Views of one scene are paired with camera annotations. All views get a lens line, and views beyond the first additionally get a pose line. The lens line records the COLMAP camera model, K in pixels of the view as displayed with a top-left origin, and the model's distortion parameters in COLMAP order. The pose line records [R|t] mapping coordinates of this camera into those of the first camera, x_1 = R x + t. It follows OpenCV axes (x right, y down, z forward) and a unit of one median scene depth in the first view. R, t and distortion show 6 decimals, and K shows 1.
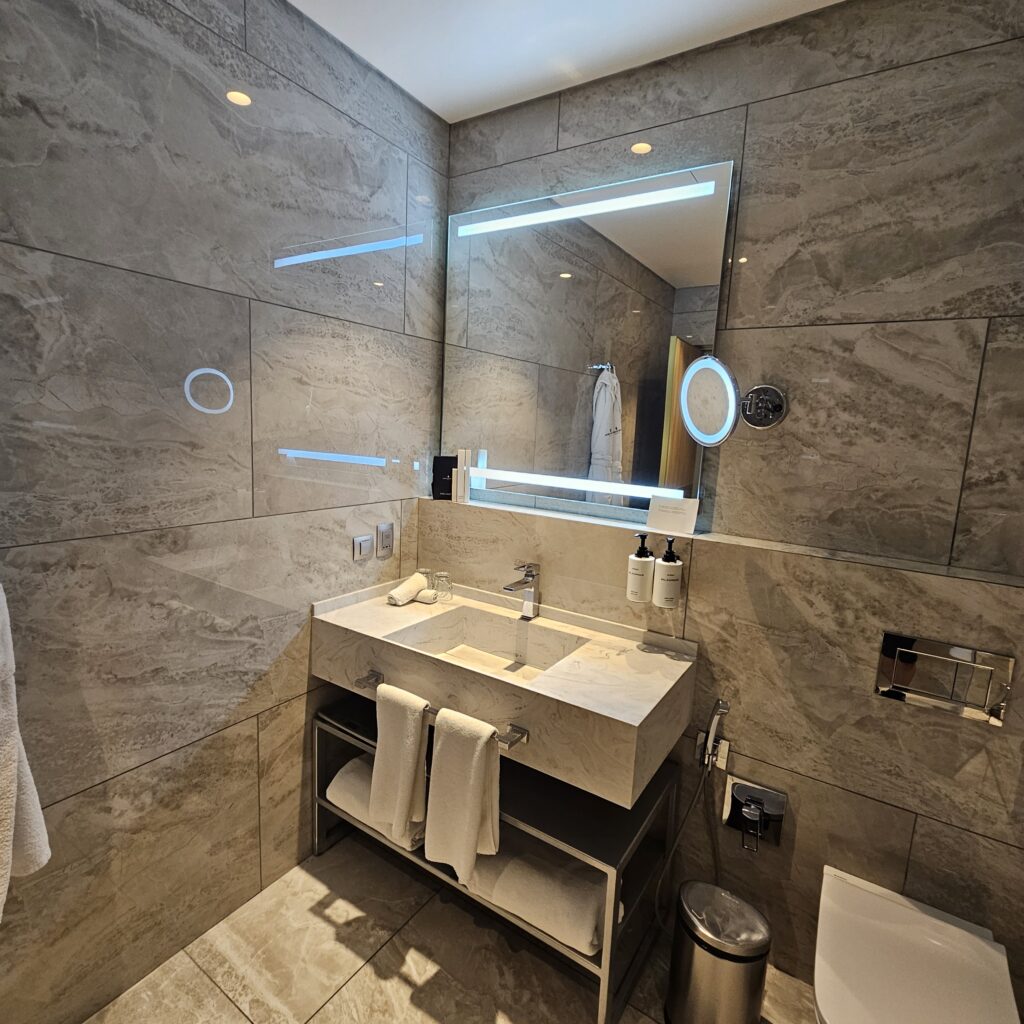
lens RADIAL K [[561.2, 0, 509.2], [0, 561.2, 506.9], [0, 0, 1]] dist [-0.005013, 0.000963]
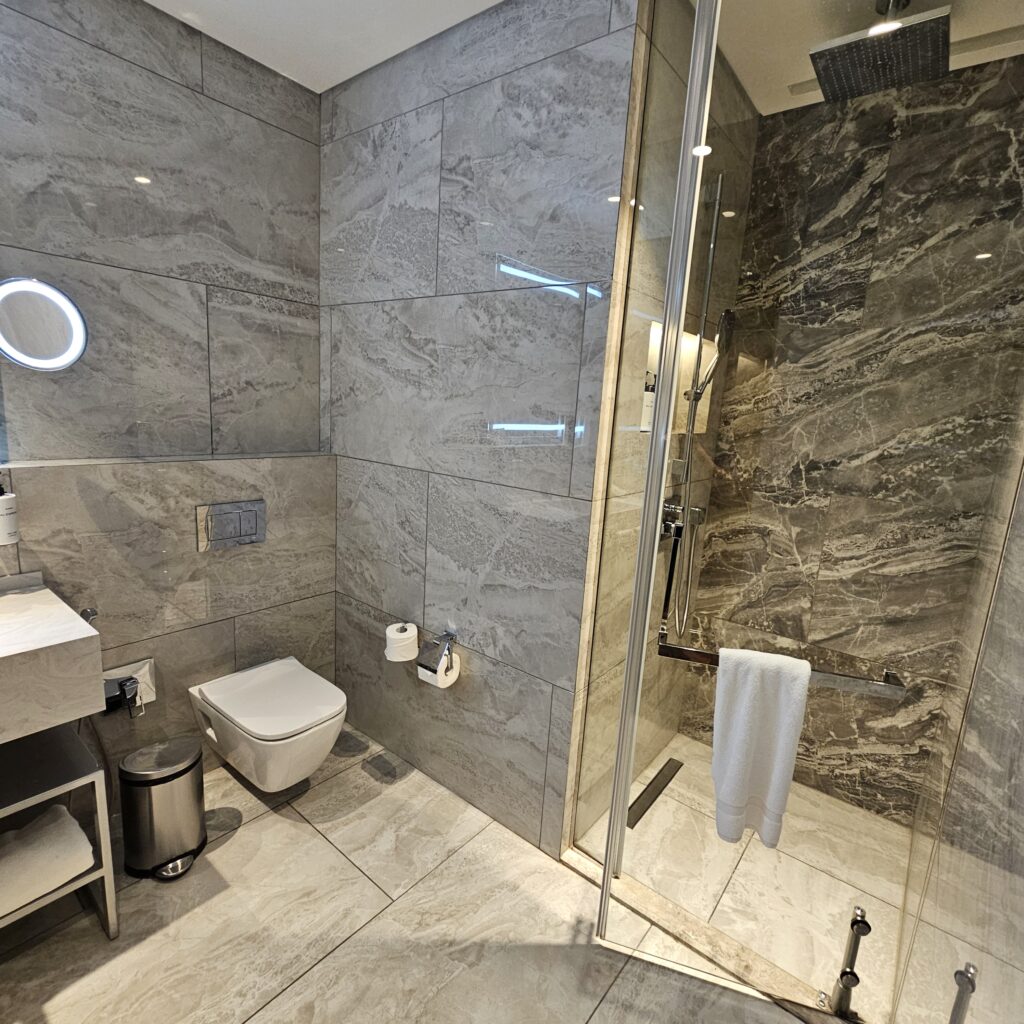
lens RADIAL K [[561.2, 0, 509.2], [0, 561.2, 506.9], [0, 0, 1]] dist [-0.005013, 0.000963]
pose [[0.096370, -0.228280, 0.968814, -0.606199], [0.083623, 0.971760, 0.220656, -0.021374], [-0.991827, 0.059751, 0.112738, 0.057641]]
